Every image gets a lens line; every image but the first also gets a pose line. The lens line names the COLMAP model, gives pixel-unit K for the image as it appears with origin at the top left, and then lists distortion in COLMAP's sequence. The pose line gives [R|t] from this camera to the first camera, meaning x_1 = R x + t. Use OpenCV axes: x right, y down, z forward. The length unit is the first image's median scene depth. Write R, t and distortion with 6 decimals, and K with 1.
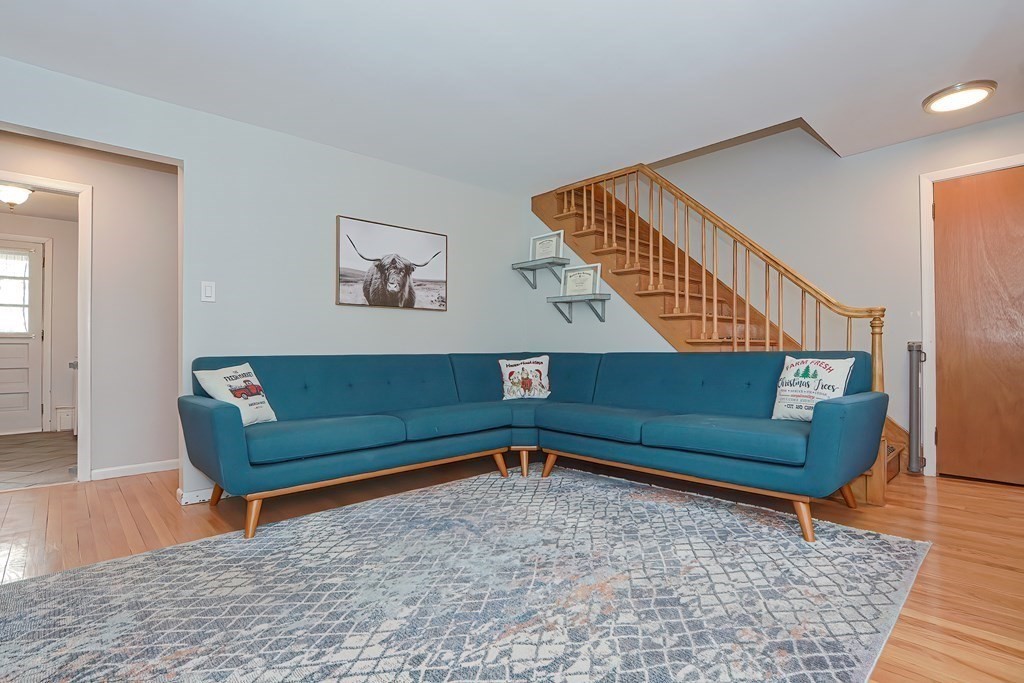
lens RADIAL K [[515.3, 0, 514.5], [0, 515.3, 345.8], [0, 0, 1]] dist [-0.022649, 0.000273]
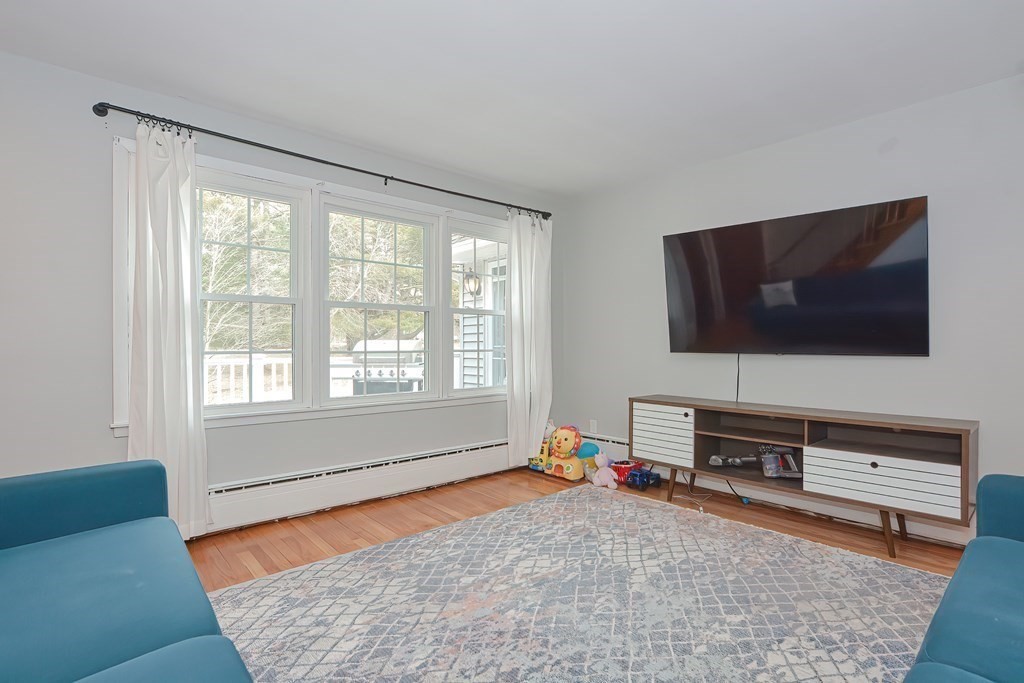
lens RADIAL K [[515.3, 0, 514.5], [0, 515.3, 345.8], [0, 0, 1]] dist [-0.022649, 0.000273]
pose [[-0.999540, 0.010504, 0.028458, 0.046069], [0.010346, 0.999930, -0.005693, -0.076970], [-0.028516, -0.005396, -0.999579, 2.199769]]
